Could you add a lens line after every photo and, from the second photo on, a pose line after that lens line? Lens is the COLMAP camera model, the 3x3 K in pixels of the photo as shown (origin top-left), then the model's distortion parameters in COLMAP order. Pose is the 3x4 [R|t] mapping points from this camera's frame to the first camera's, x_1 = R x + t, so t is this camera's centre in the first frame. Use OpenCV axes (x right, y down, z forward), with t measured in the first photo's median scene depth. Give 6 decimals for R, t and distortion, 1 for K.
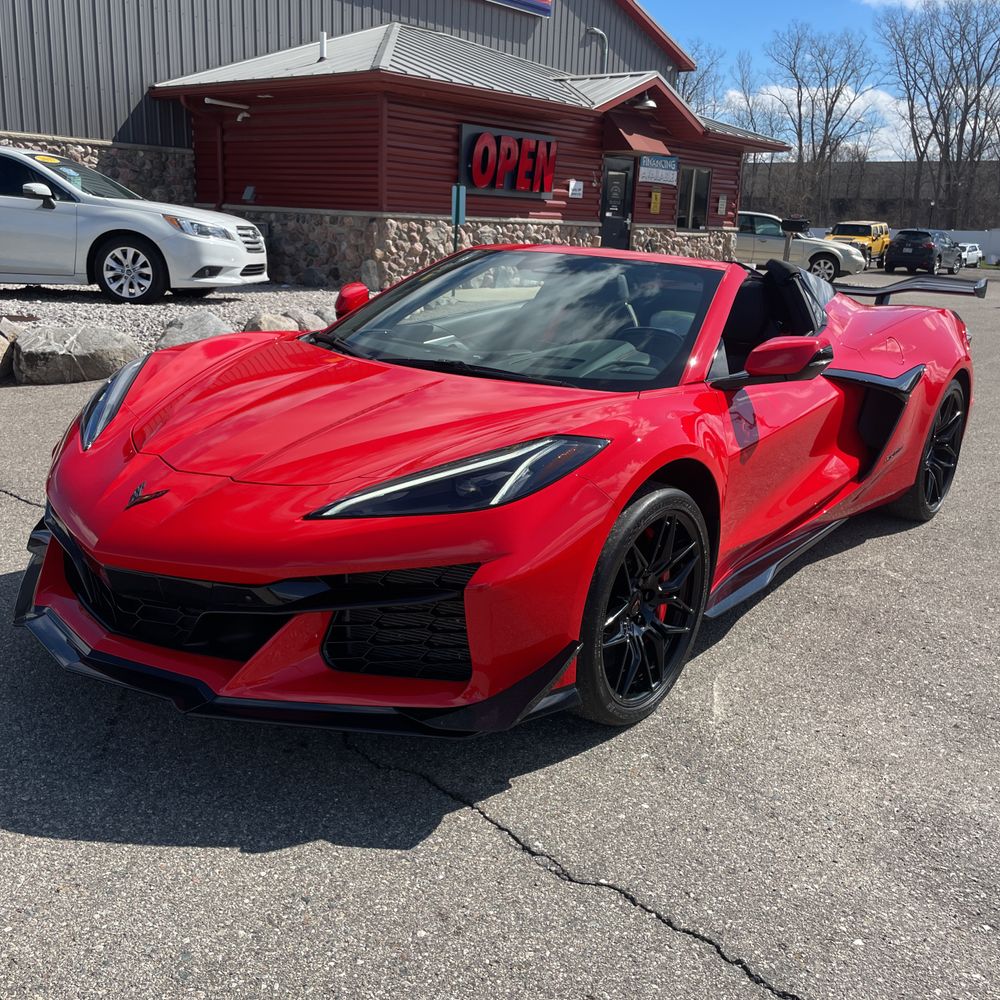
lens RADIAL K [[1009.2, 0, 495.7], [0, 1009.2, 485.6], [0, 0, 1]] dist [0.084407, -0.128265]
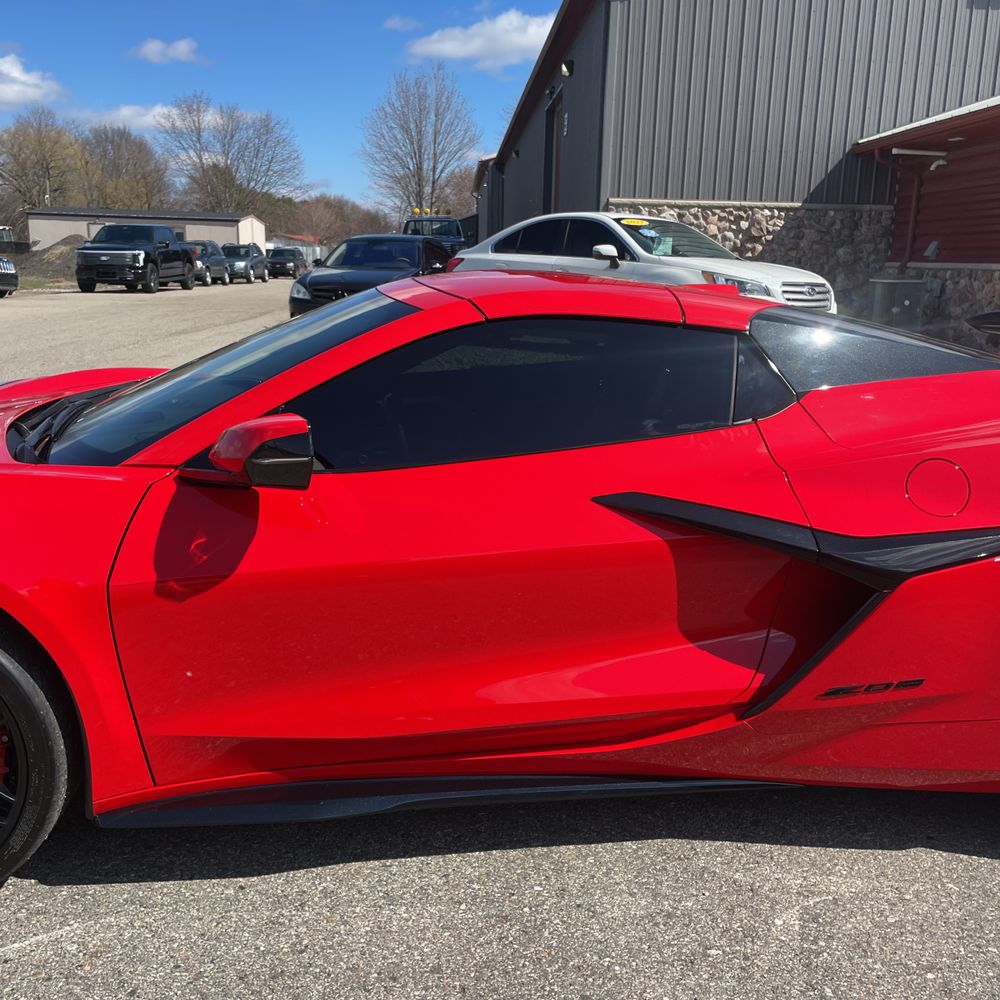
lens RADIAL K [[1005.1, 0, 512.9], [0, 1005.1, 499.6], [0, 0, 1]] dist [0.069372, -0.096883]
pose [[0.685512, 0.143675, -0.713744, 0.179407], [-0.179576, 0.983414, 0.025486, -0.030312], [0.705568, 0.110701, 0.699942, 0.152472]]
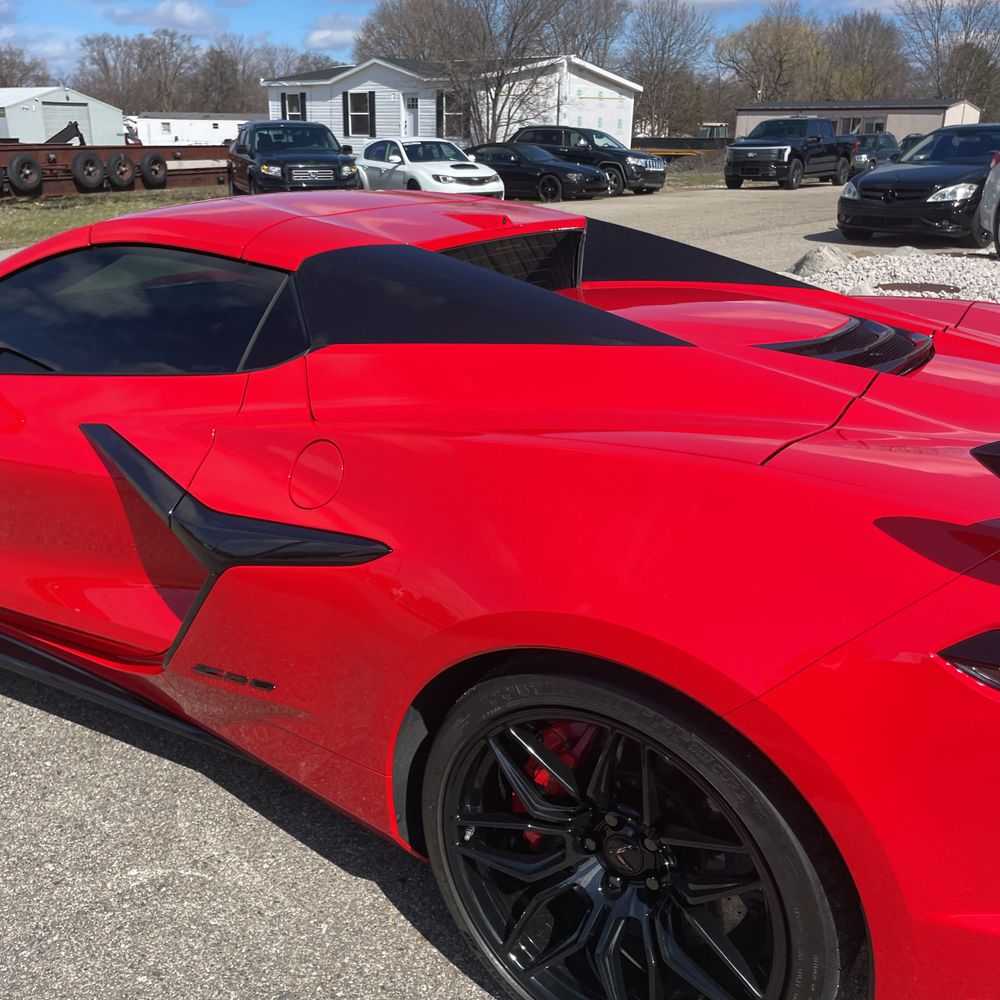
lens RADIAL K [[1005.1, 0, 512.9], [0, 1005.1, 499.6], [0, 0, 1]] dist [0.069372, -0.096883]
pose [[0.081047, 0.295727, -0.951828, 0.236497], [-0.255974, 0.929115, 0.266874, -0.075511], [0.963280, 0.222014, 0.151001, 0.304401]]
